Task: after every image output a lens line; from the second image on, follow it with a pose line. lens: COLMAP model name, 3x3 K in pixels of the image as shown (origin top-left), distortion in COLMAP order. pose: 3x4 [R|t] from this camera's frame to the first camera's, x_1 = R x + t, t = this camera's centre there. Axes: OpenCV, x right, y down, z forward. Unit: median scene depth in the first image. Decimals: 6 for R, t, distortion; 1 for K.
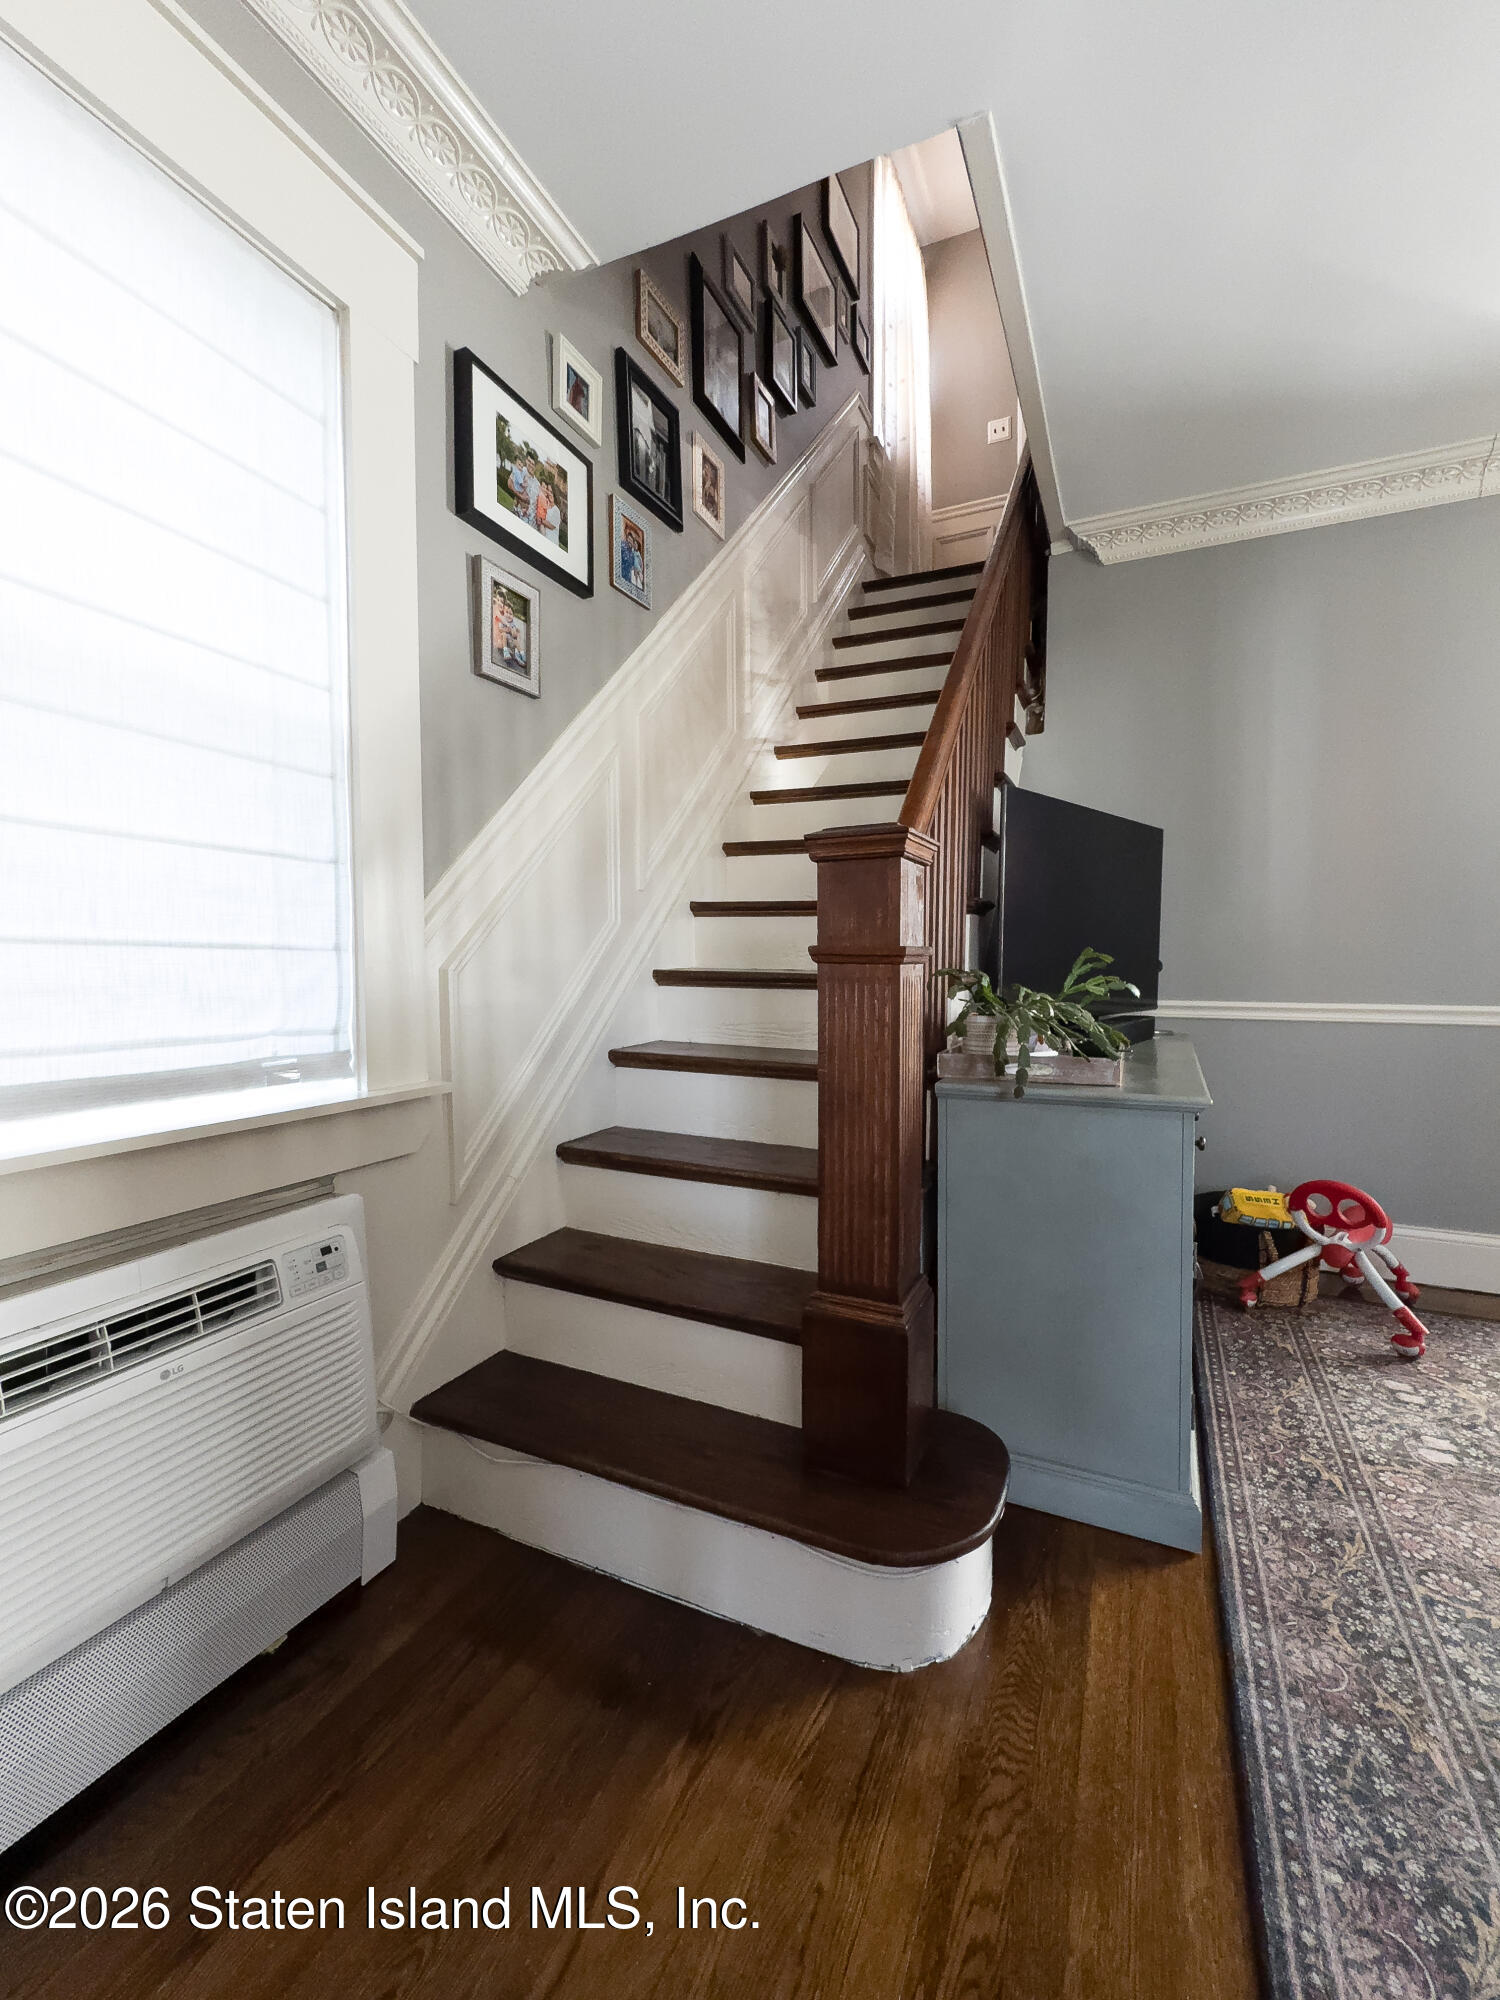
lens RADIAL K [[826.5, 0, 750.0], [0, 826.5, 1000.0], [0, 0, 1]] dist [-0.001431, 0.000528]
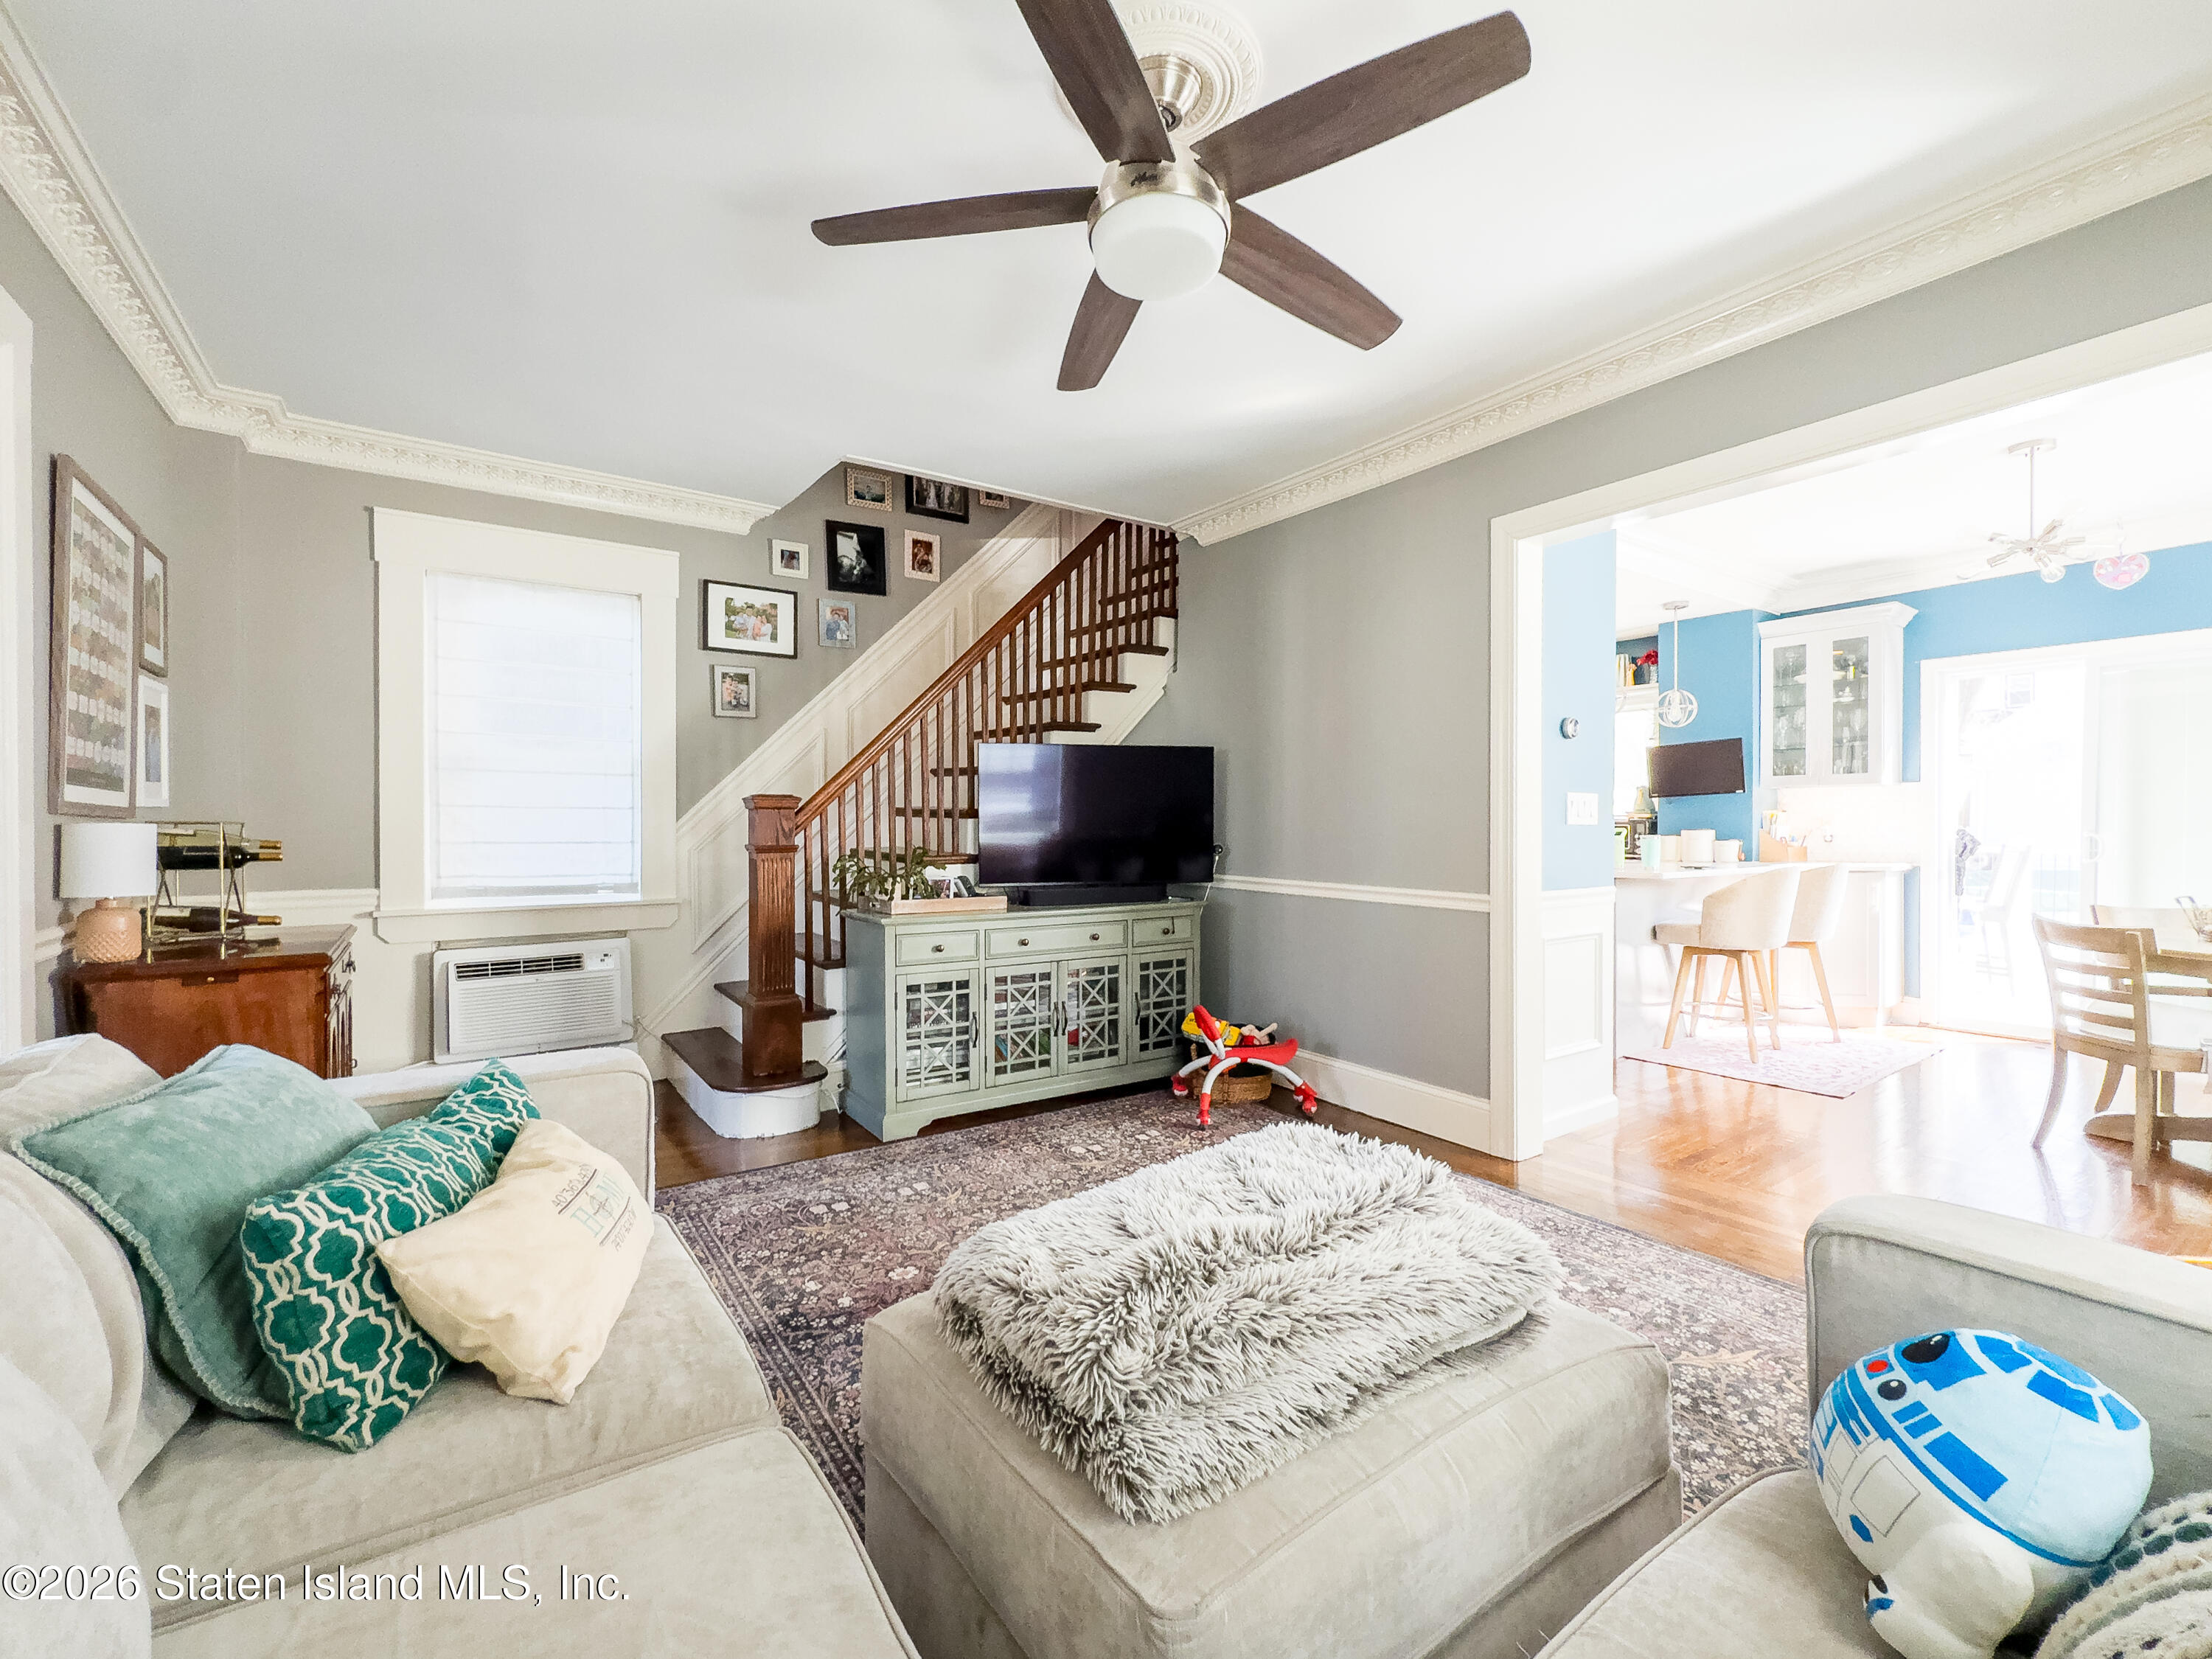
lens RADIAL K [[948.4, 0, 1106.0], [0, 948.4, 829.5], [0, 0, 1]] dist [0.001121, -0.000017]
pose [[0.866225, 0.007527, -0.499598, 1.711678], [-0.023894, 0.999367, -0.026372, -0.045270], [0.499083, 0.034781, 0.865856, -0.619052]]
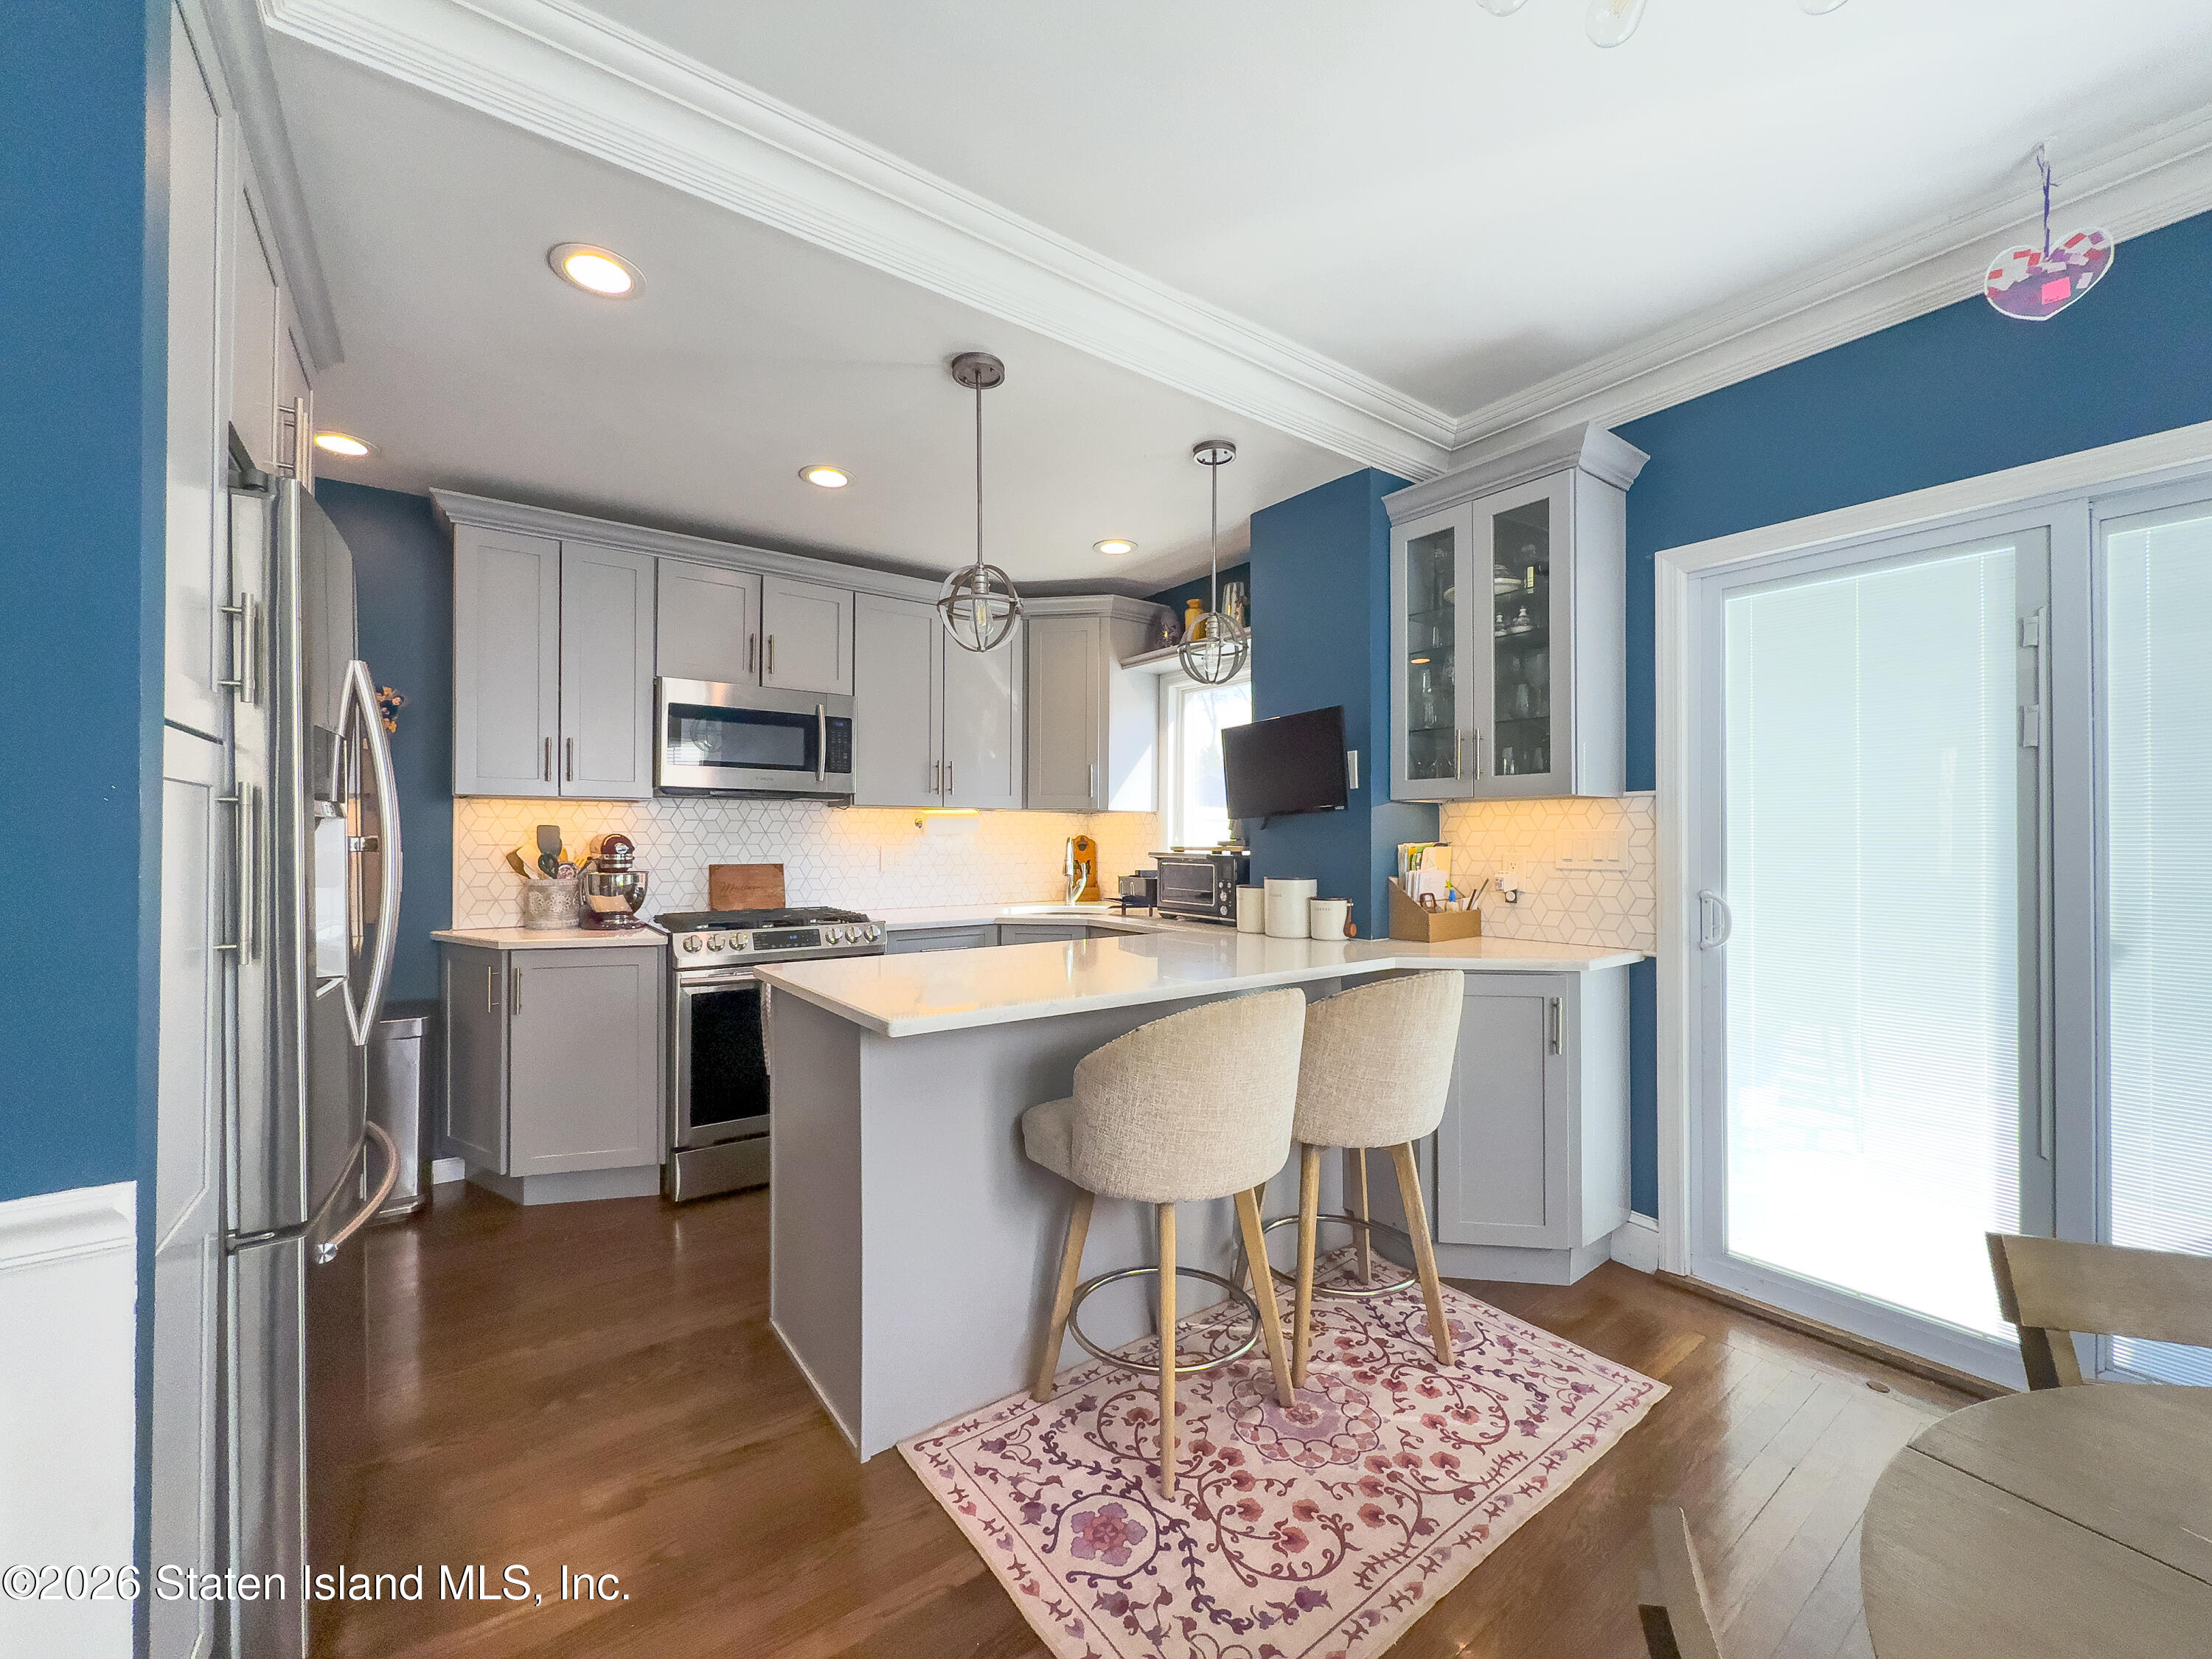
lens RADIAL K [[891.1, 0, 1106.0], [0, 891.1, 829.5], [0, 0, 1]] dist [0.001018, 0.000163]
pose [[0.879988, 0.003080, -0.474985, 2.322103], [-0.026441, 0.998746, -0.042509, -0.186569], [0.474259, 0.049967, 0.878966, 1.500738]]
